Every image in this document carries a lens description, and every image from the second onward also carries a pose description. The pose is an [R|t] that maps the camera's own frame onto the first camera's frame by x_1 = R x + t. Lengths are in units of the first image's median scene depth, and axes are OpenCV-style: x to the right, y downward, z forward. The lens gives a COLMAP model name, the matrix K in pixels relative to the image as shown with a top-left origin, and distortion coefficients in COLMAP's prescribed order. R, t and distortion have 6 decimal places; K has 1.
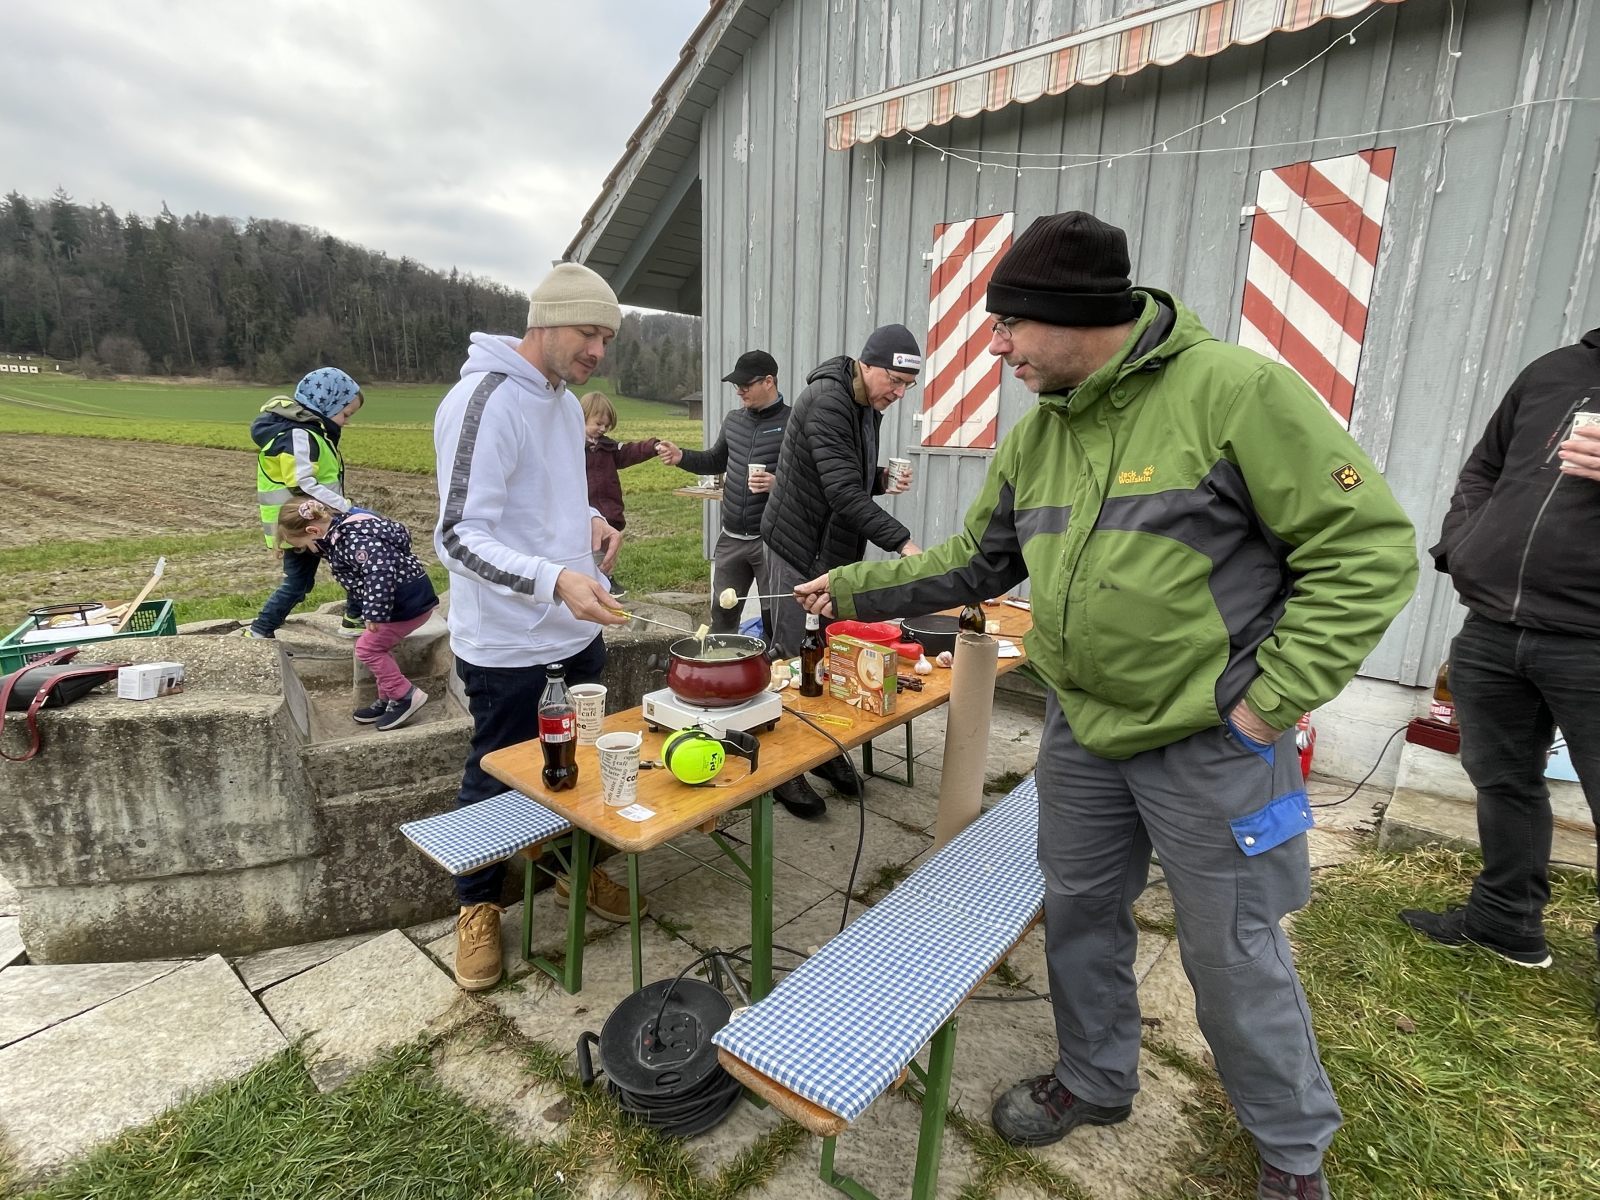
lens RADIAL K [[782.4, 0, 800.0], [0, 782.4, 600.0], [0, 0, 1]] dist [-0.019359, 0.014754]
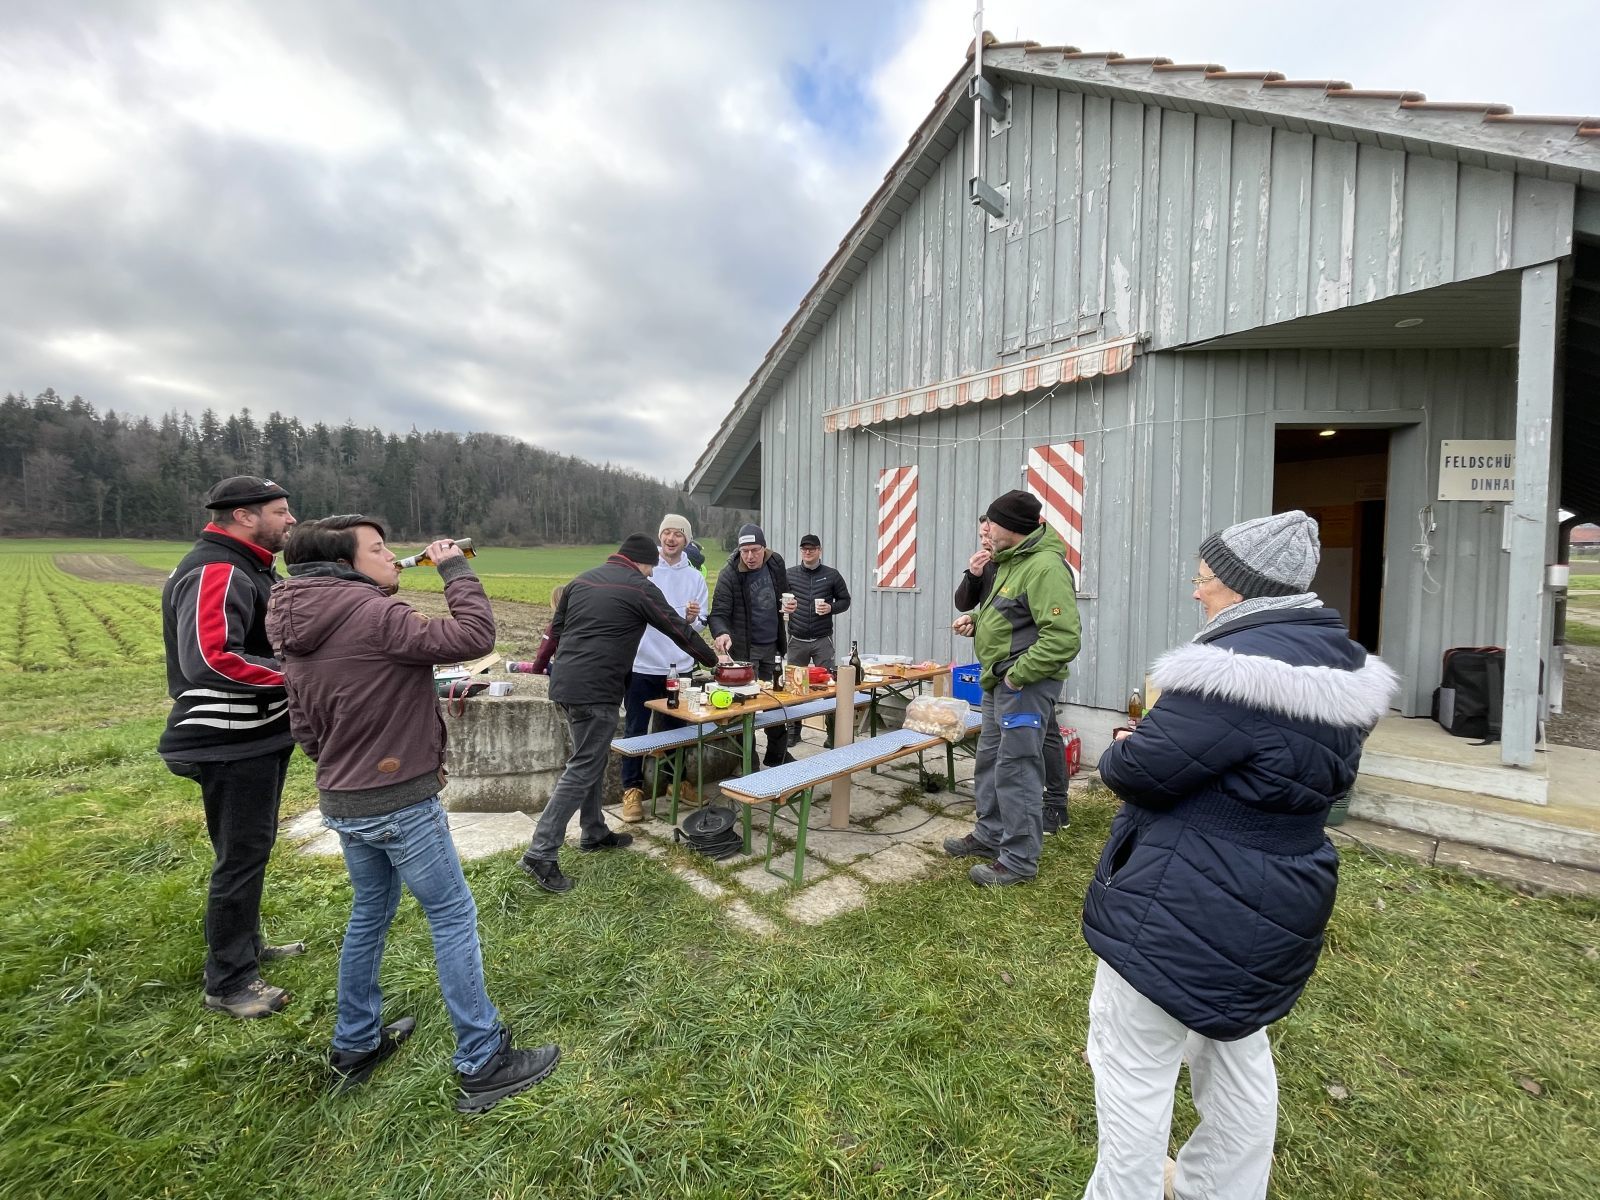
lens RADIAL K [[635.9, 0, 800.0], [0, 635.9, 600.0], [0, 0, 1]] dist [0.017980, -0.000013]
pose [[0.994633, -0.007882, -0.103162, 0.151449], [-0.010337, 0.984534, -0.174891, 0.100206], [0.102945, 0.175019, 0.979168, -0.495150]]
